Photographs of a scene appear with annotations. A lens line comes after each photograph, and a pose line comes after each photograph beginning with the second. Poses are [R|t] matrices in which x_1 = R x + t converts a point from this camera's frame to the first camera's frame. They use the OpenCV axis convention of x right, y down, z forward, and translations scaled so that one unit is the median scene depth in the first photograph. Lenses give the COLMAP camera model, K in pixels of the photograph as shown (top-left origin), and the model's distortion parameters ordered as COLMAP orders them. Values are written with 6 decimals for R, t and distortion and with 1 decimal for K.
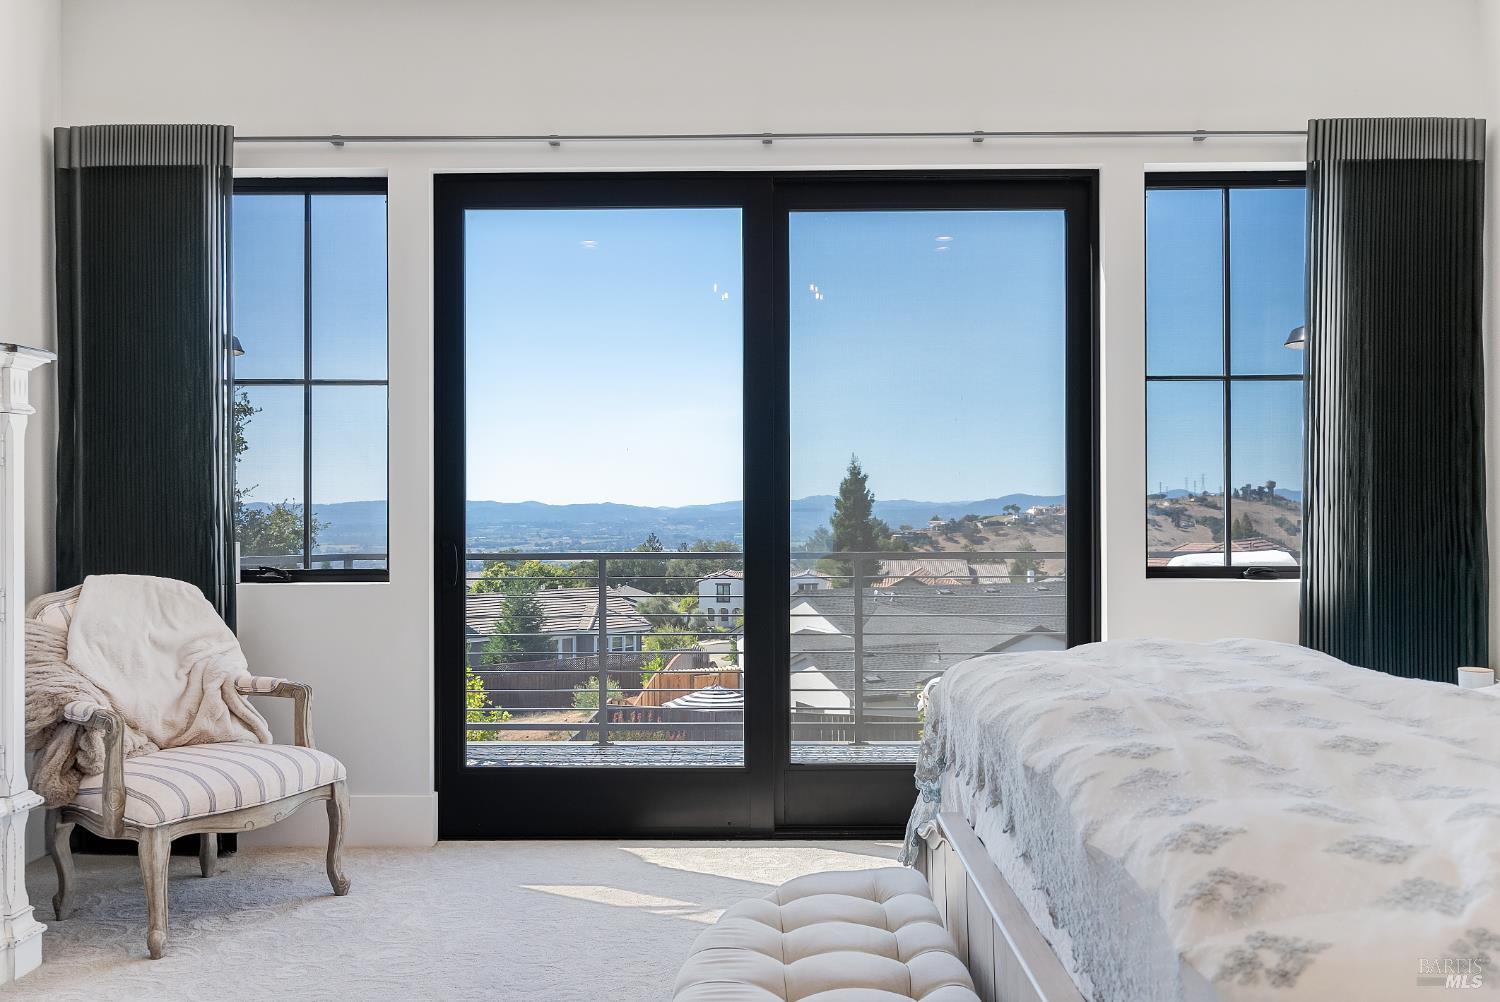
lens RADIAL K [[1298.0, 0, 750.1], [0, 1298.0, 495.2], [0, 0, 1]] dist [0.005560, 0.002205]
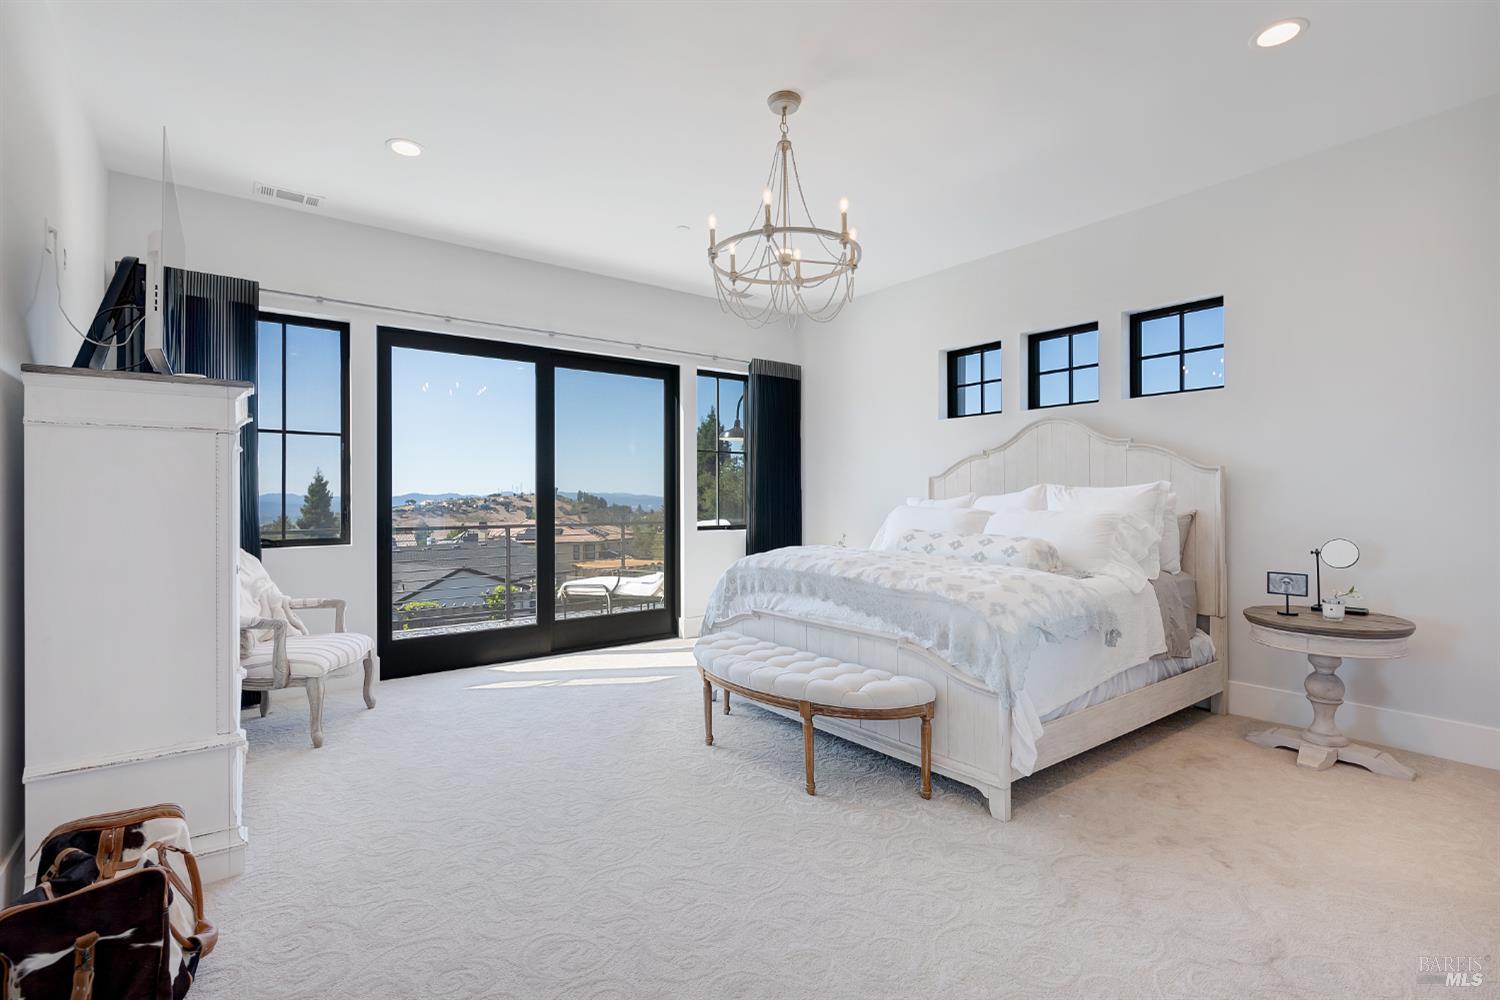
lens RADIAL K [[687.8, 0, 756.3], [0, 687.8, 493.7], [0, 0, 1]] dist [-0.004178, -0.000156]
pose [[0.786683, 0.005463, 0.617334, -0.417191], [-0.004672, 0.999985, -0.002896, -0.004476], [-0.617340, -0.000606, 0.786696, -0.114465]]
